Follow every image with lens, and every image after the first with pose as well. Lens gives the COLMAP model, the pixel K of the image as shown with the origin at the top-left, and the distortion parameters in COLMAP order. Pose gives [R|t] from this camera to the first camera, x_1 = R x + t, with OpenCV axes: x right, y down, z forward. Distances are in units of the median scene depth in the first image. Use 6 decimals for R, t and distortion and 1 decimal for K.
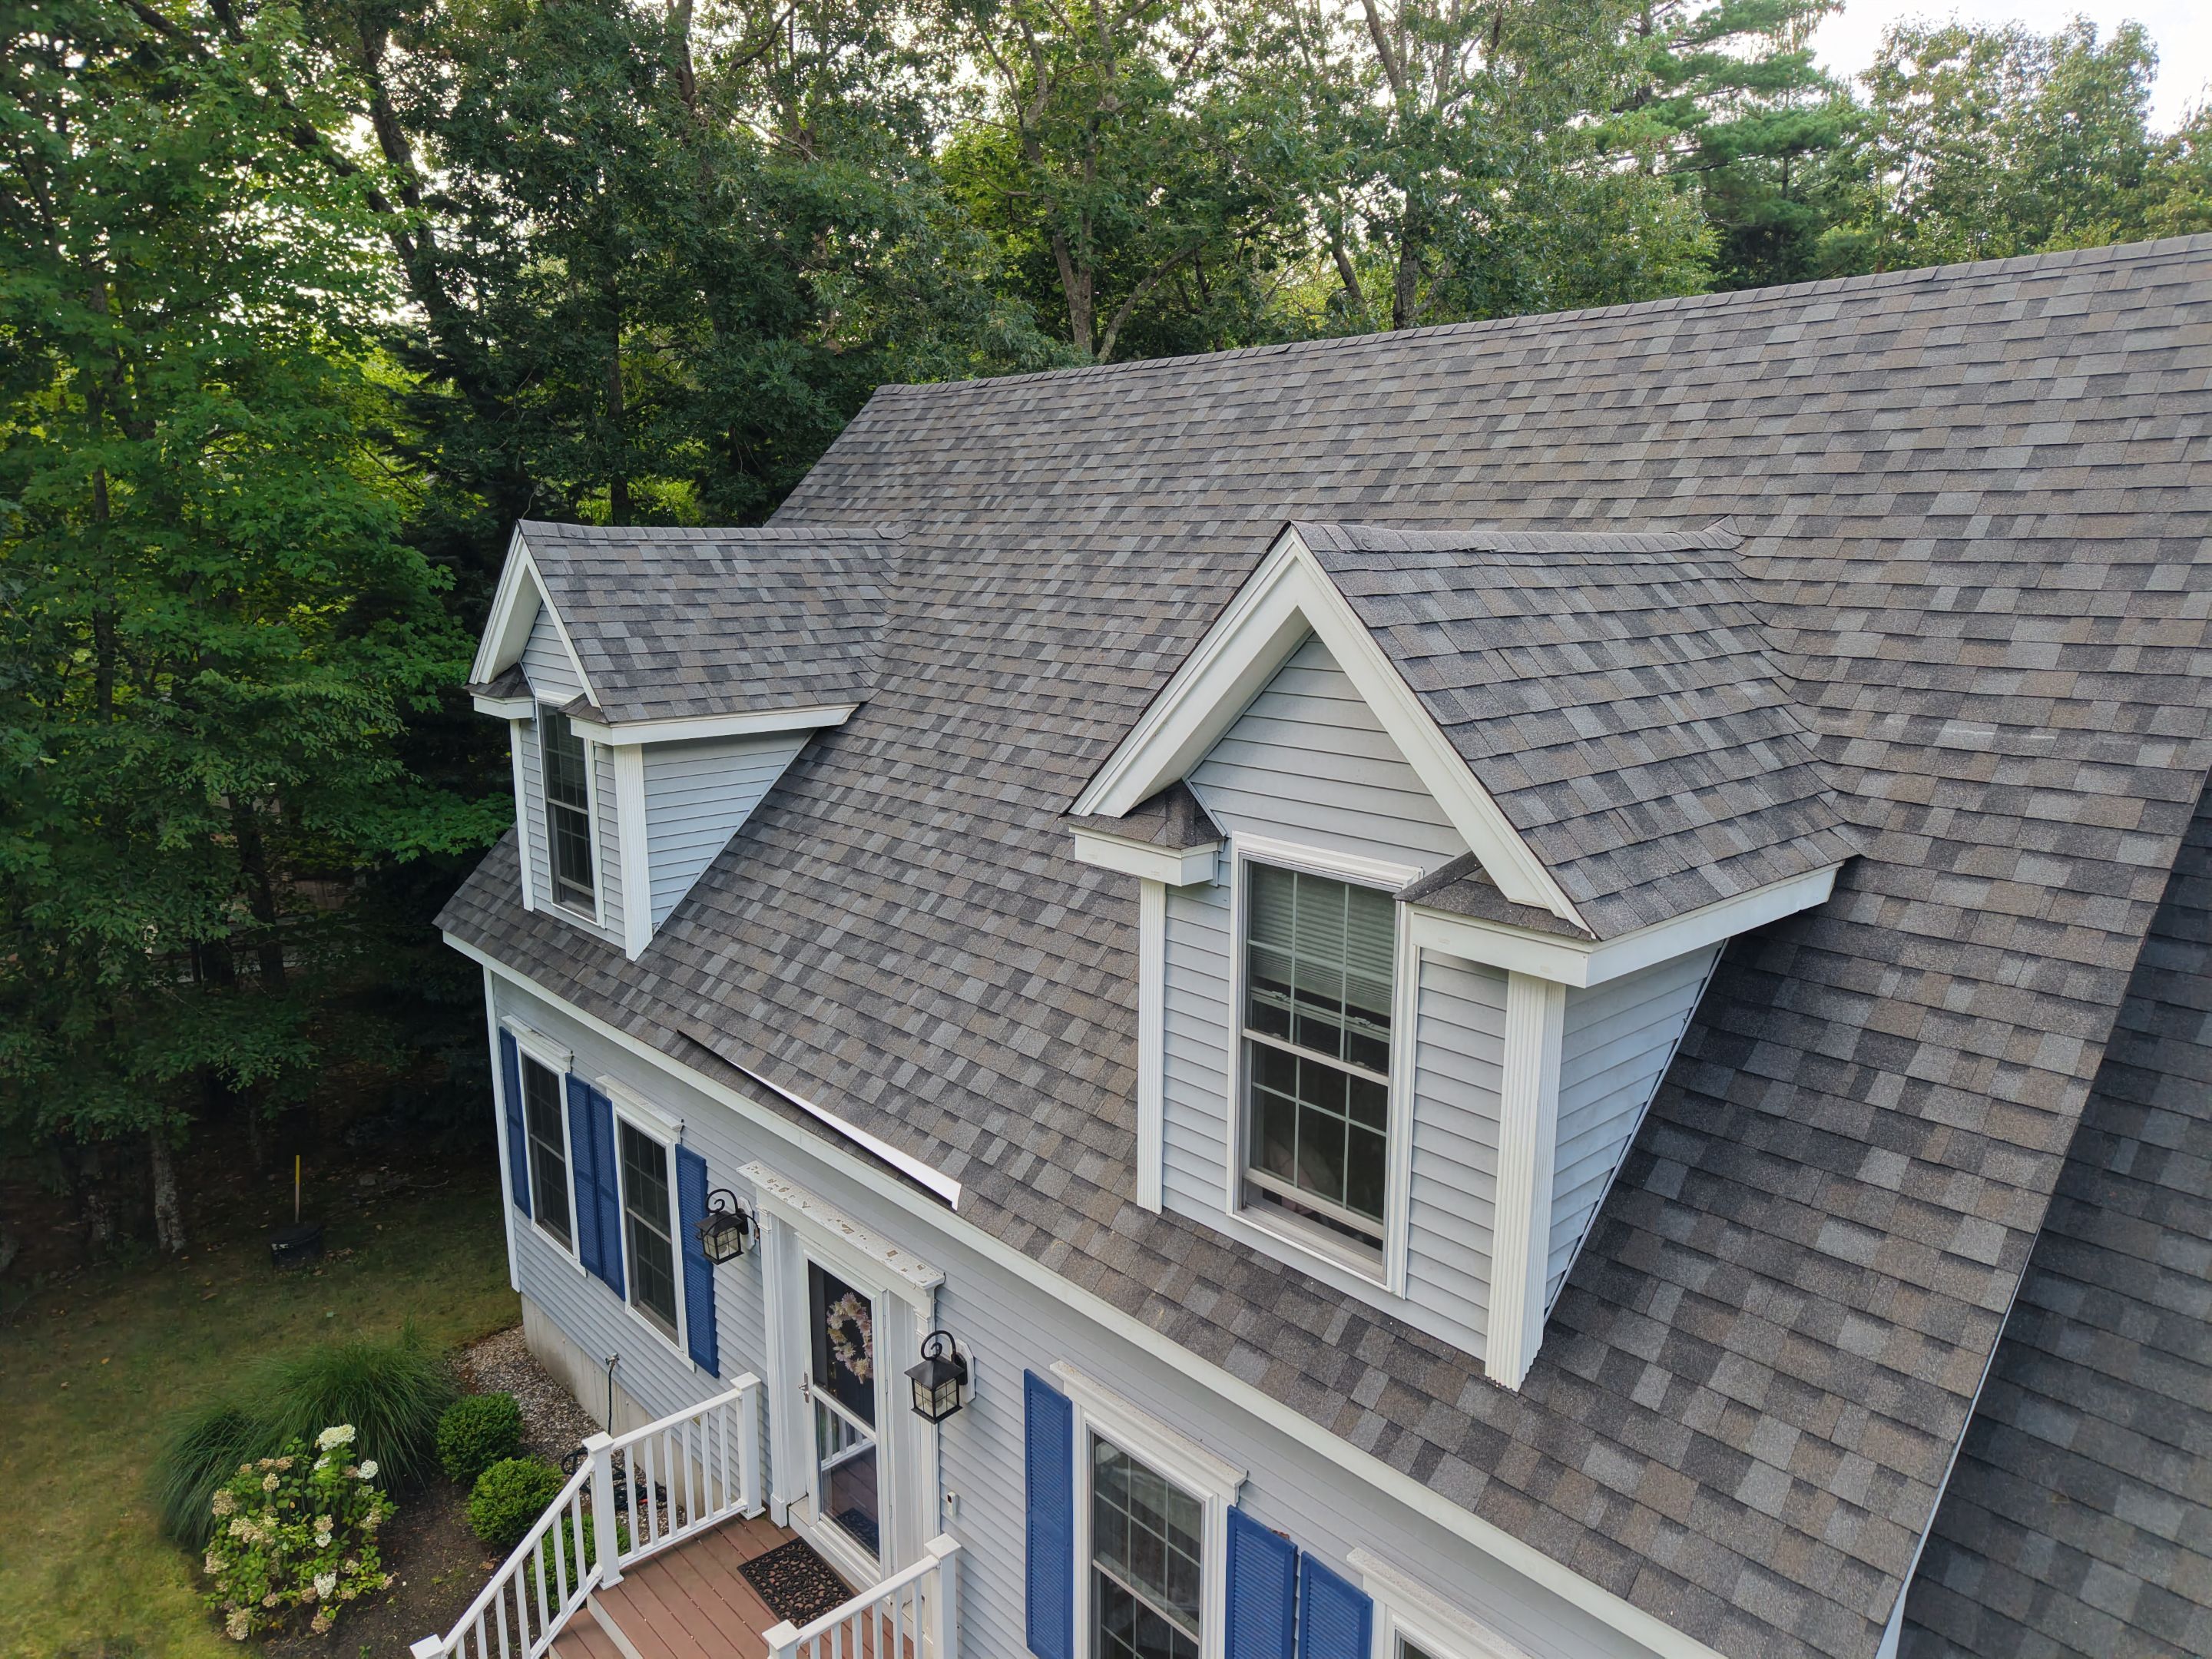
lens RADIAL K [[1471.7, 0, 1119.2], [0, 1471.7, 832.6], [0, 0, 1]] dist [0.008015, -0.011095]
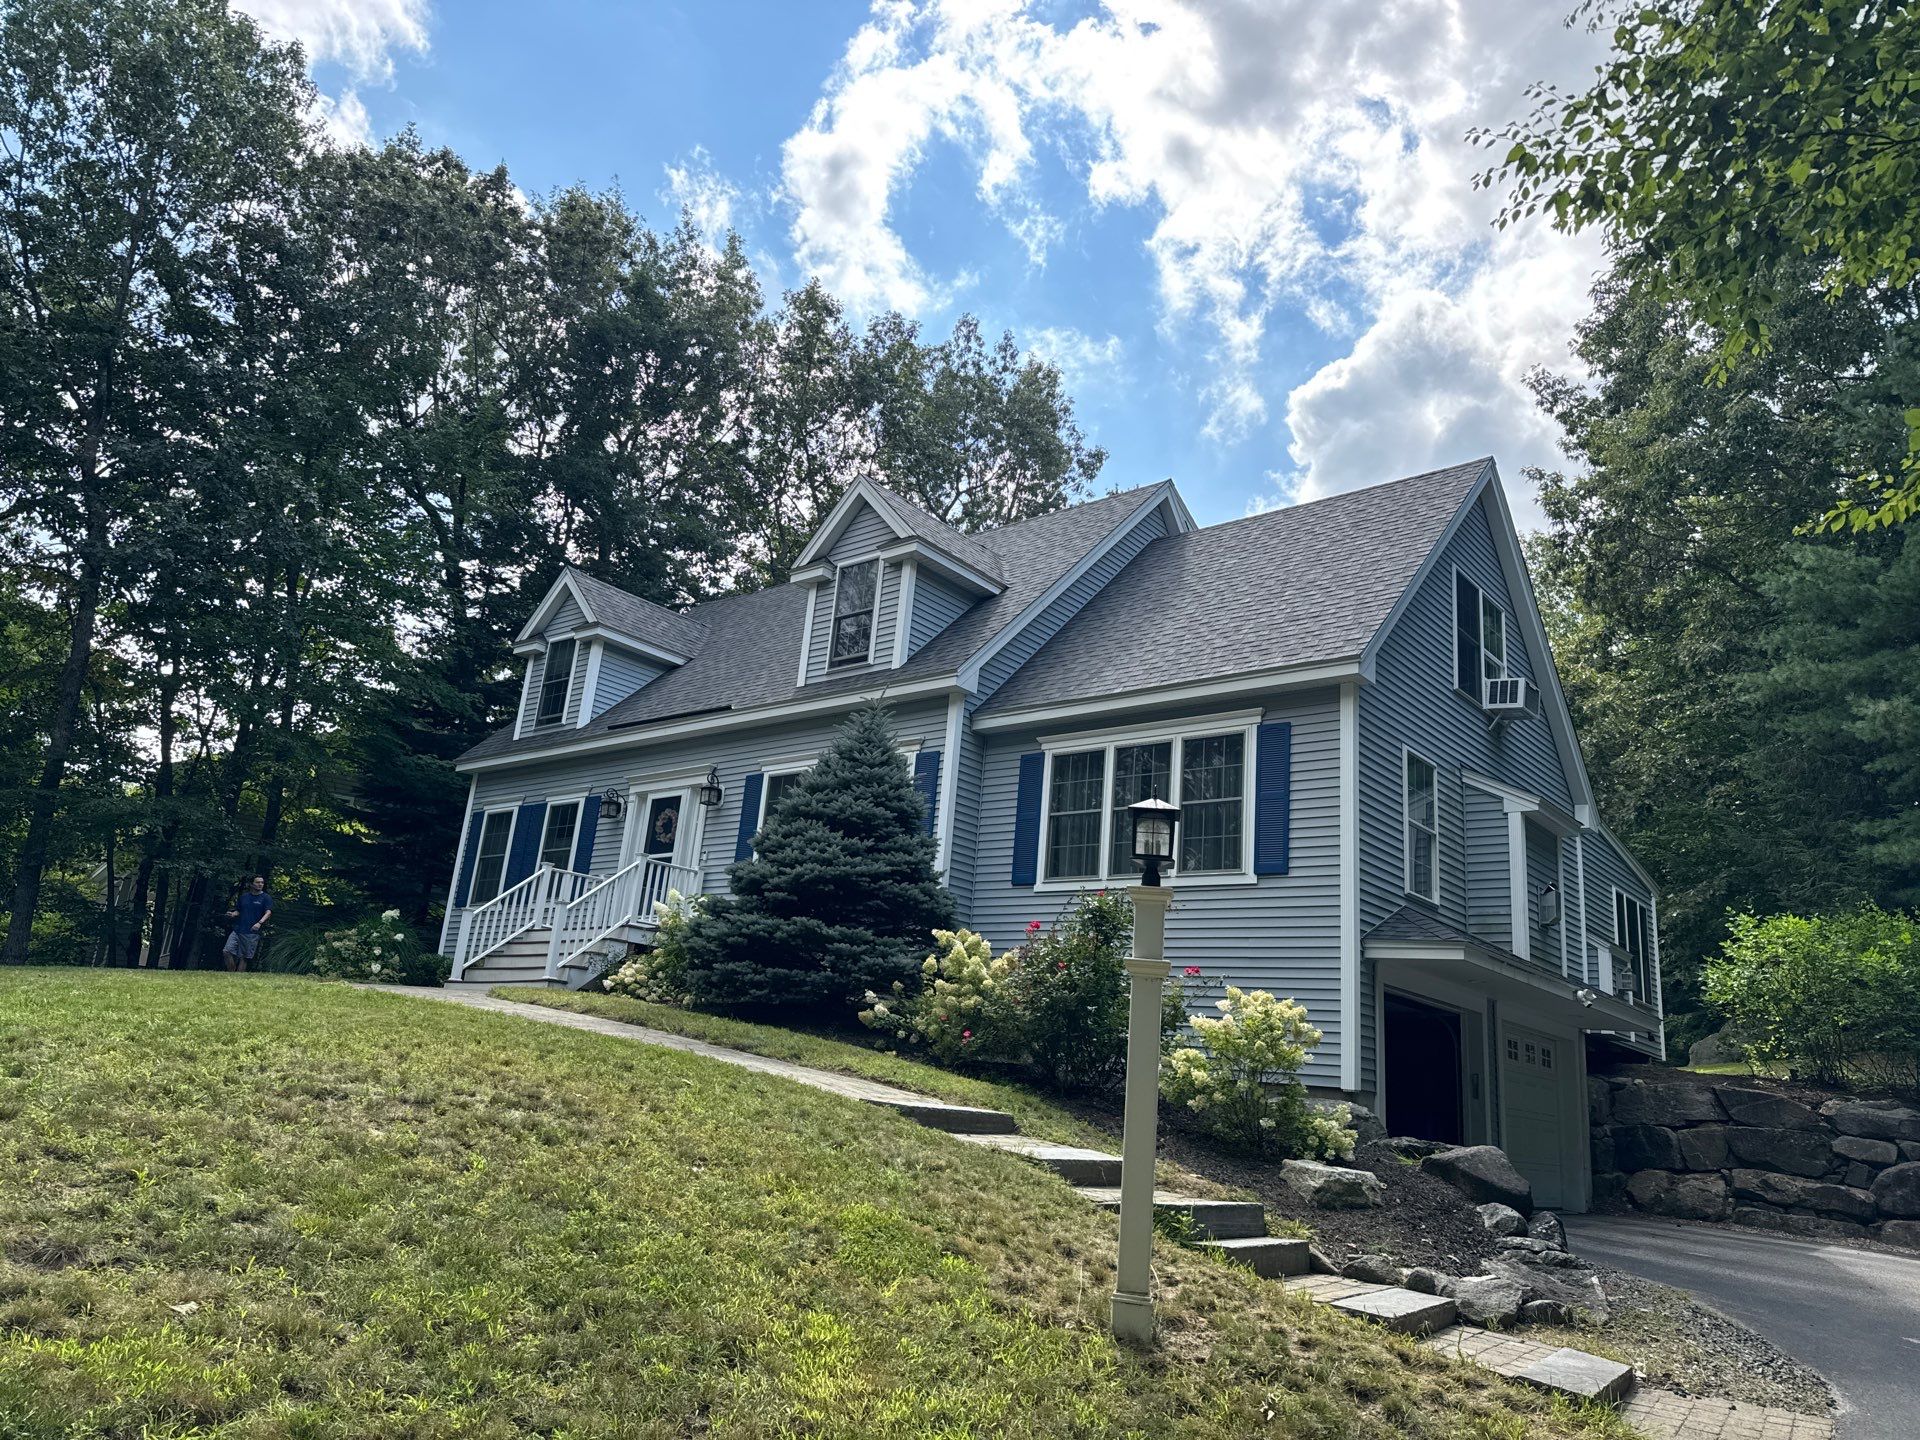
lens RADIAL K [[1284.4, 0, 967.8], [0, 1284.4, 724.8], [0, 0, 1]] dist [0.012933, -0.007079]
pose [[0.986910, 0.116462, 0.111558, 0.049721], [-0.053442, 0.888826, -0.455118, 0.998069], [-0.152160, 0.443199, 0.883415, -0.918666]]
